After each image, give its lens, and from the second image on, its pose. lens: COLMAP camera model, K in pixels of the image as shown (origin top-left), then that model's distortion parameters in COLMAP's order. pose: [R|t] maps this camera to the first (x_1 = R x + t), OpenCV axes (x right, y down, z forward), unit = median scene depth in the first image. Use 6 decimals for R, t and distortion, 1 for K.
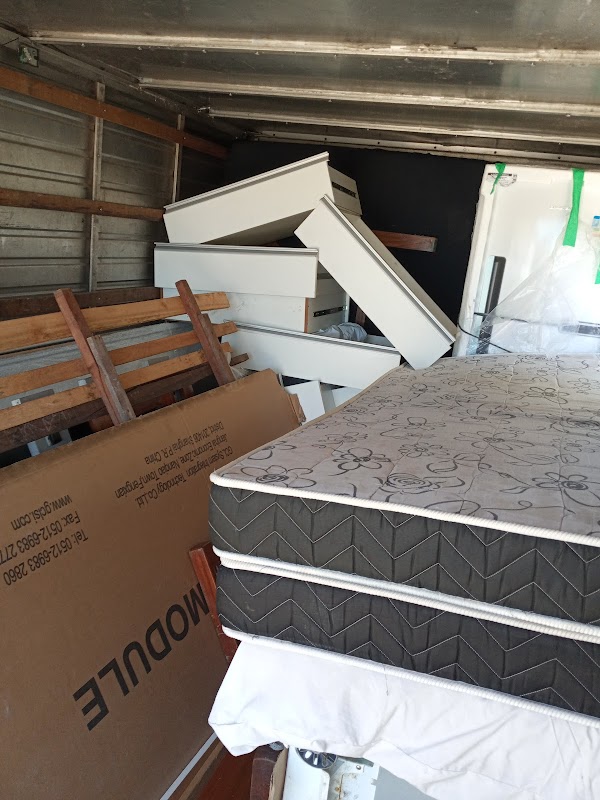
lens RADIAL K [[677.4, 0, 300.1], [0, 677.4, 398.2], [0, 0, 1]] dist [-0.029538, -0.001779]
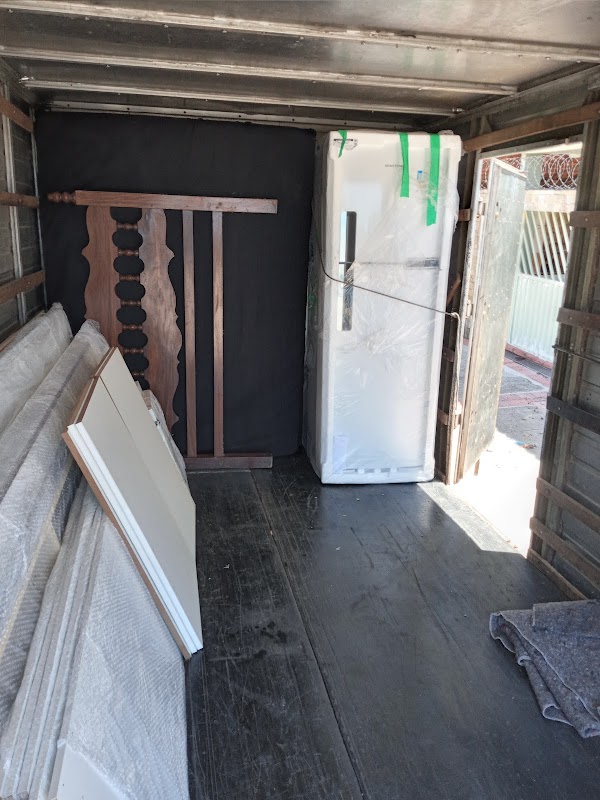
lens RADIAL K [[638.0, 0, 299.3], [0, 638.0, 401.5], [0, 0, 1]] dist [0.004217, -0.011321]
pose [[0.846736, -0.238487, 0.475564, -0.399075], [0.198985, 0.970985, 0.132641, -0.053719], [-0.493399, -0.017681, 0.869623, 0.067595]]
